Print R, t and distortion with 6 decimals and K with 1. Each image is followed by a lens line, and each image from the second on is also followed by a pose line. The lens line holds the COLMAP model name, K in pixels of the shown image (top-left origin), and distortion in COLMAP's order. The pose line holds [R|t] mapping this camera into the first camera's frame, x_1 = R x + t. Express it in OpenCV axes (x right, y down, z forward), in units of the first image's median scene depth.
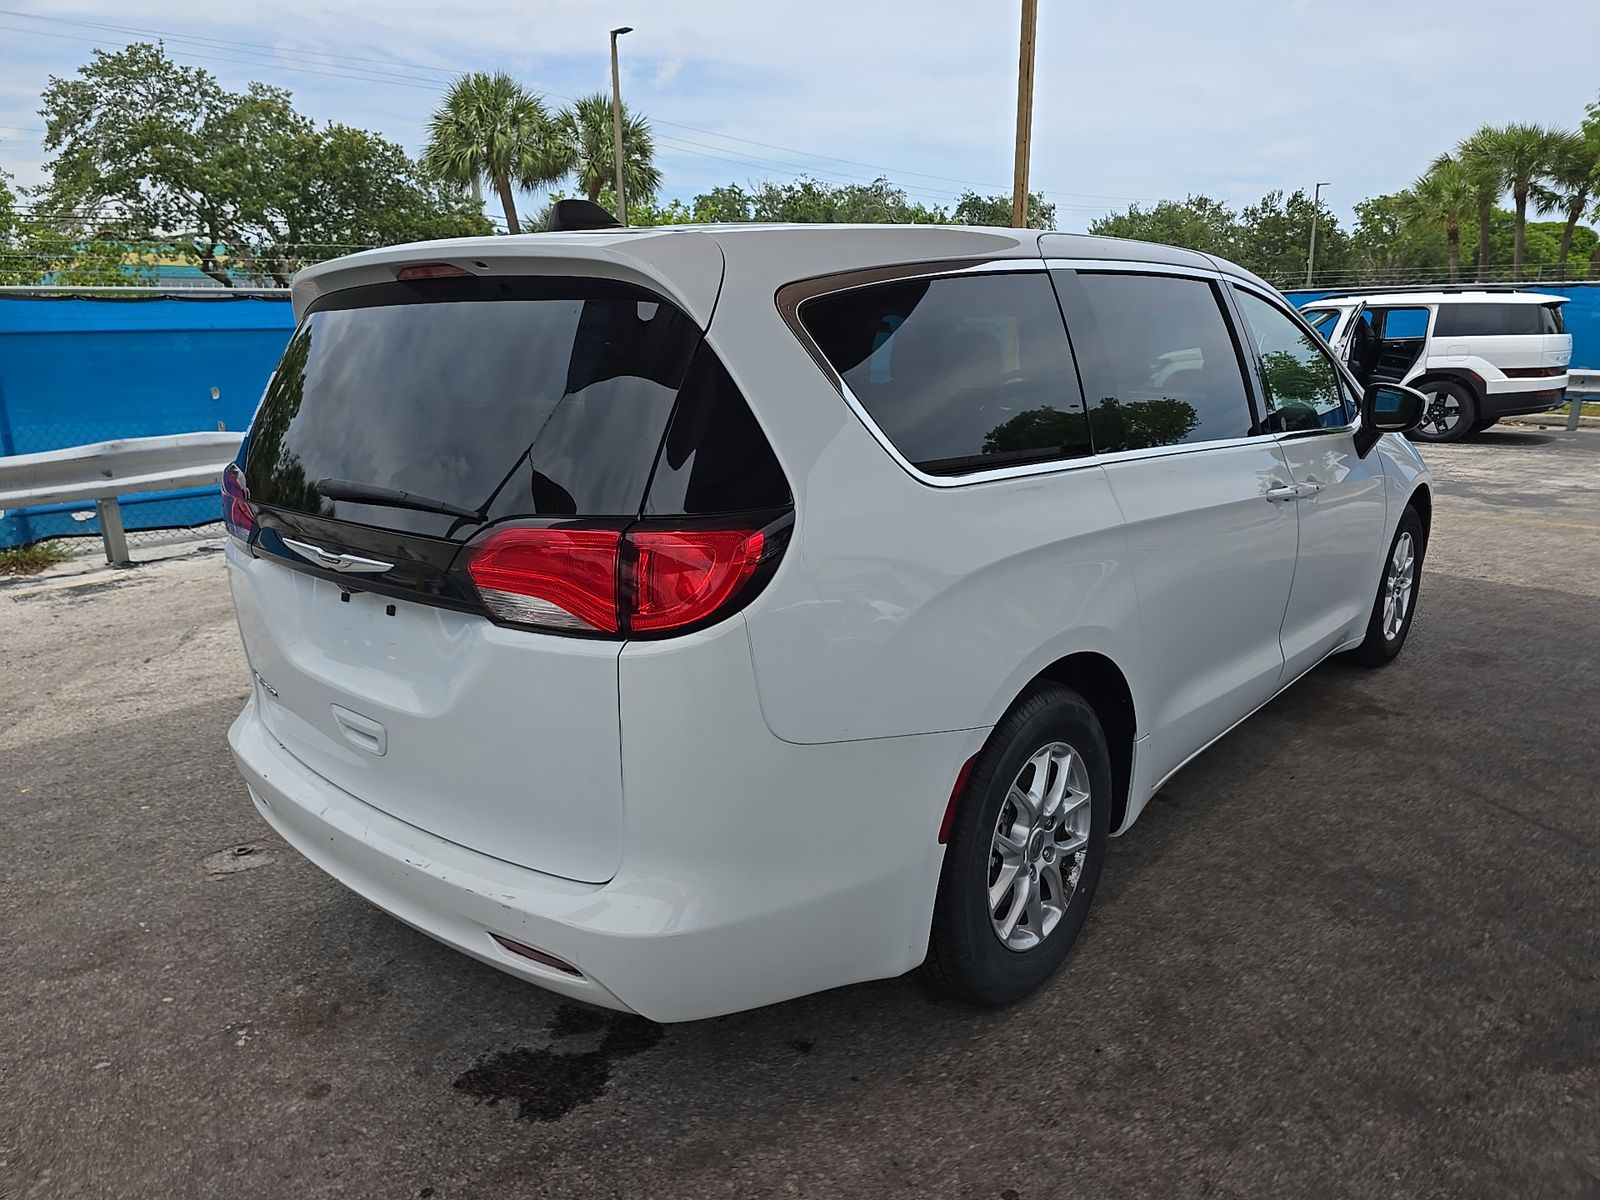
lens RADIAL K [[1100.7, 0, 800.0], [0, 1100.7, 600.0], [0, 0, 1]] dist [0.017974, -0.000077]
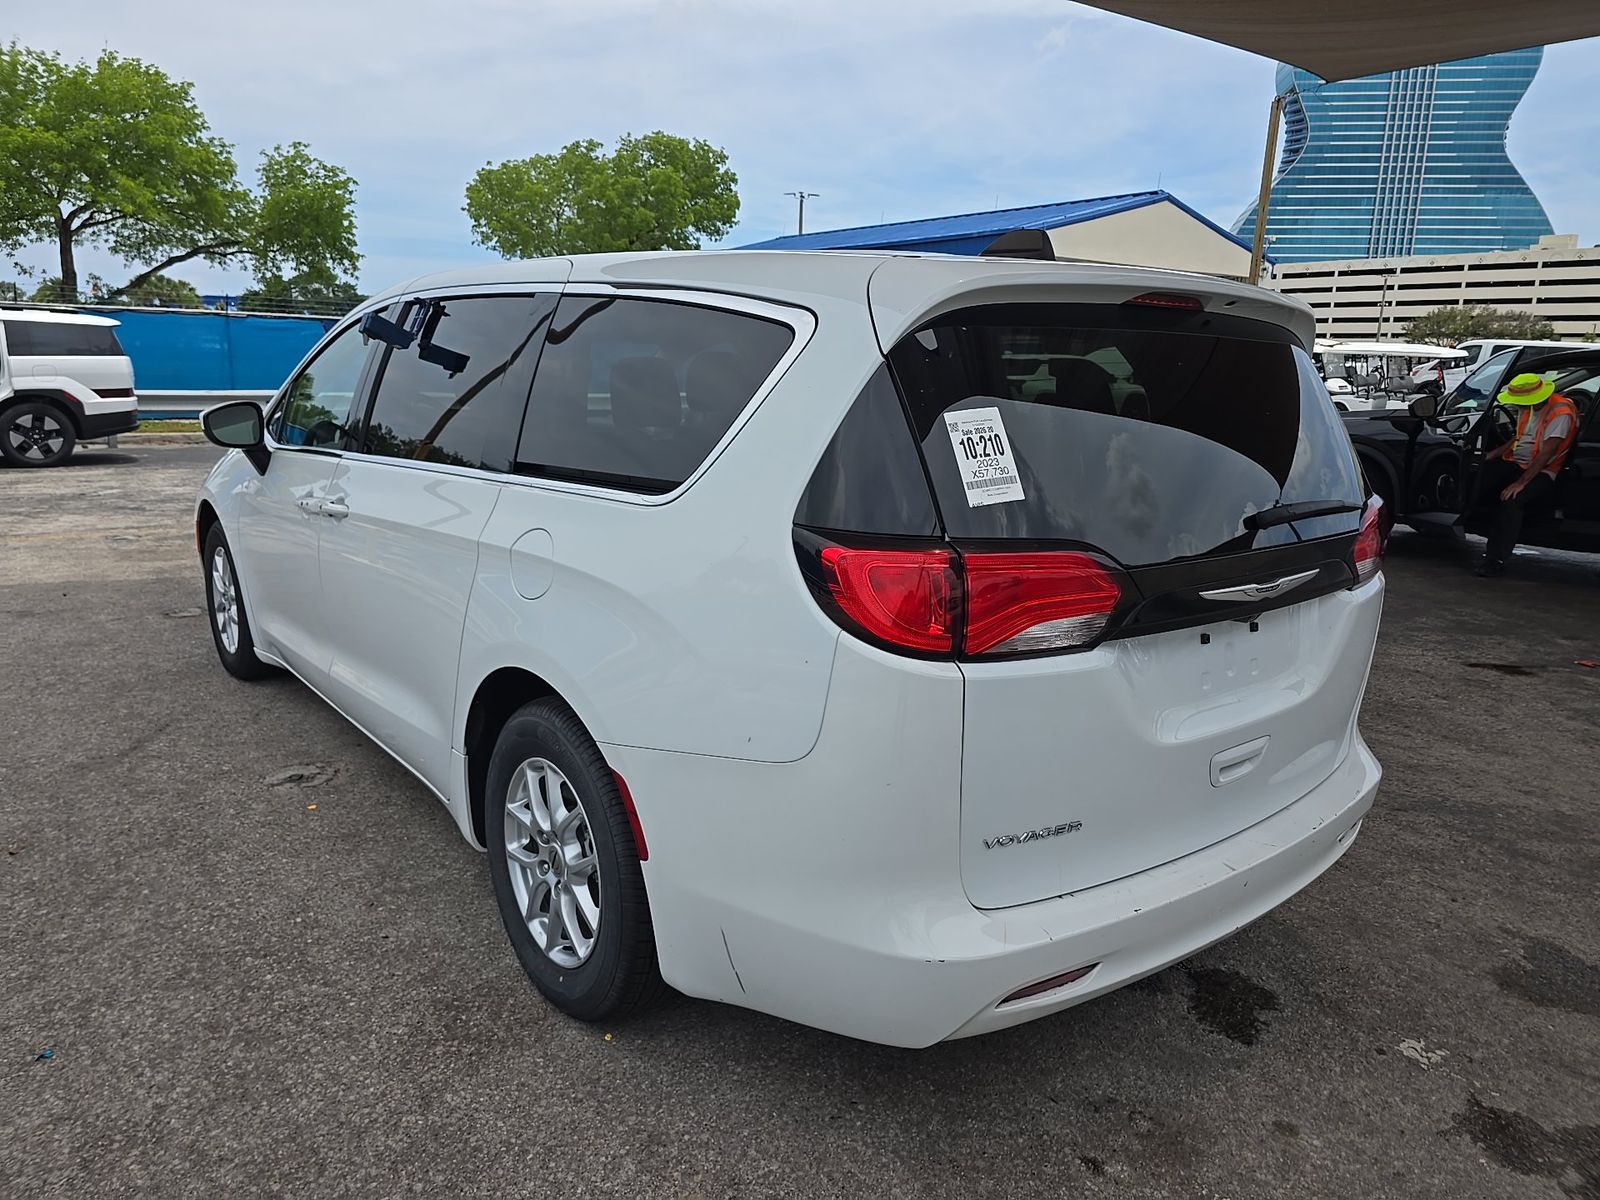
lens RADIAL K [[1081.2, 0, 800.0], [0, 1081.2, 600.0], [0, 0, 1]] dist [0.063097, -0.055585]
pose [[0.170714, -0.194850, 0.965863, -1.021357], [0.209743, 0.964972, 0.157598, -0.189905], [-0.962738, 0.175679, 0.205602, 0.851253]]
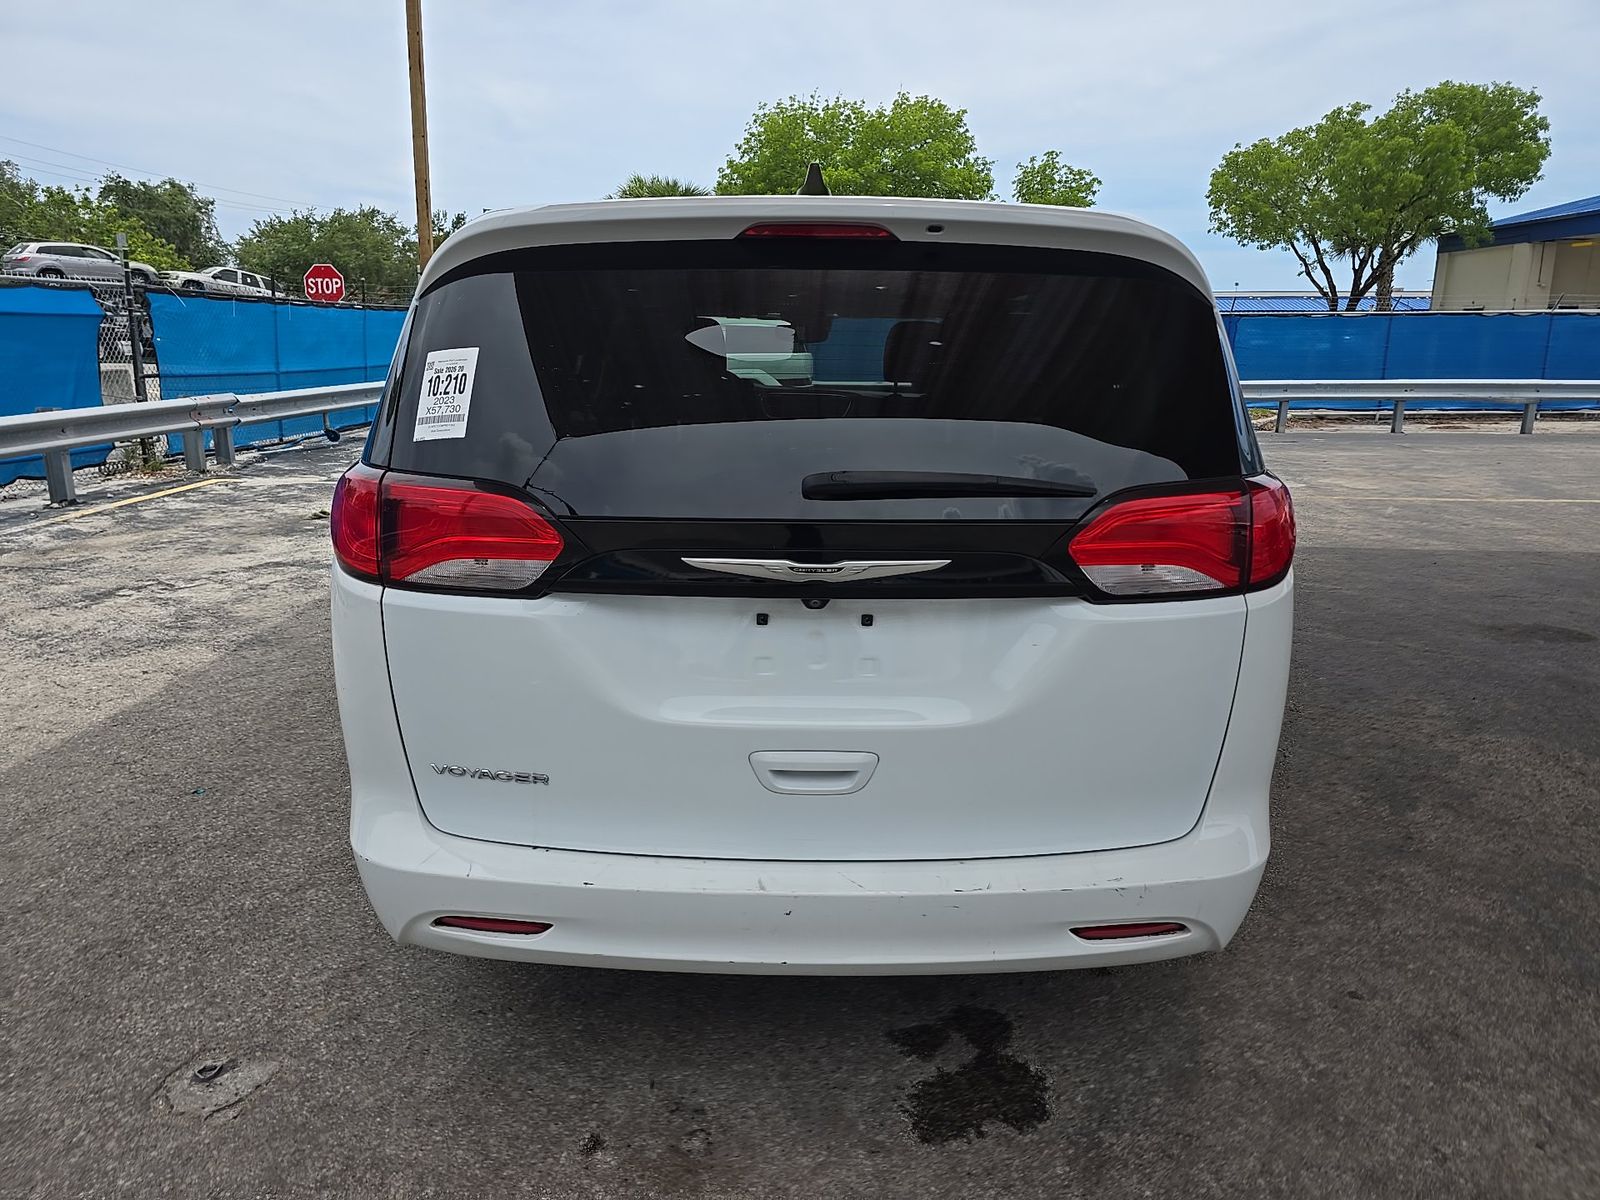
lens RADIAL K [[1081.2, 0, 800.0], [0, 1081.2, 600.0], [0, 0, 1]] dist [0.063097, -0.055585]
pose [[0.751720, -0.131763, 0.646185, -0.682146], [0.137399, 0.989627, 0.041955, -0.035448], [-0.645011, 0.057247, 0.762026, 0.273940]]
